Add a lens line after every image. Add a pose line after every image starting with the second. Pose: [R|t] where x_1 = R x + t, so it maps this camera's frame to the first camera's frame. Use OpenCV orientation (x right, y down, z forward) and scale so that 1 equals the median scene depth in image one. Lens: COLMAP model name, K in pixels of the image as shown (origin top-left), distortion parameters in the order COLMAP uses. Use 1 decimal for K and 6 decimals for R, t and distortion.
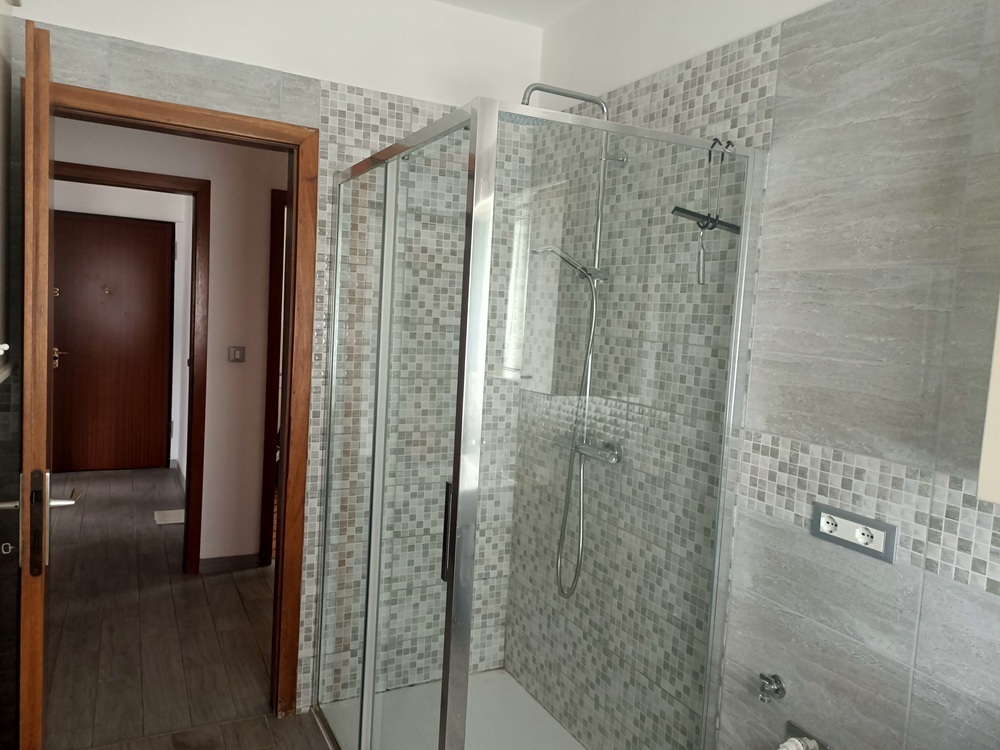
lens RADIAL K [[747.0, 0, 500.2], [0, 747.0, 375.5], [0, 0, 1]] dist [0.014570, -0.003442]
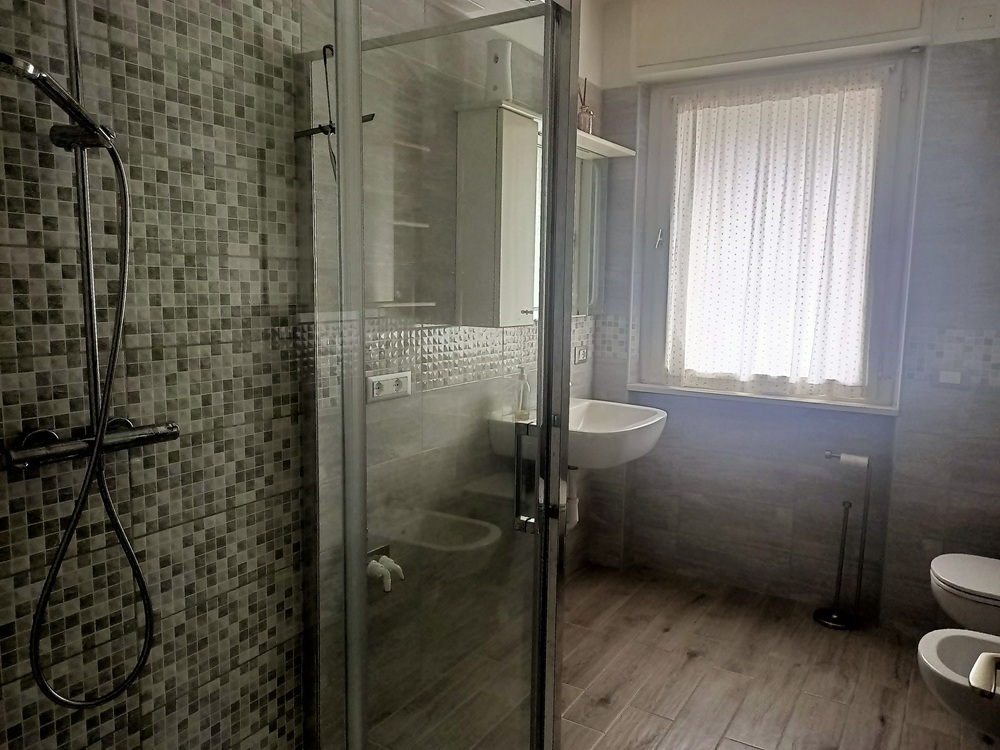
lens RADIAL K [[747.0, 0, 499.9], [0, 747.0, 375.3], [0, 0, 1]] dist [0.014570, -0.003442]
pose [[-0.518402, -0.179332, 0.836122, -0.604438], [0.020673, 0.974850, 0.221903, -0.088634], [-0.854887, 0.132320, -0.501657, 1.159169]]
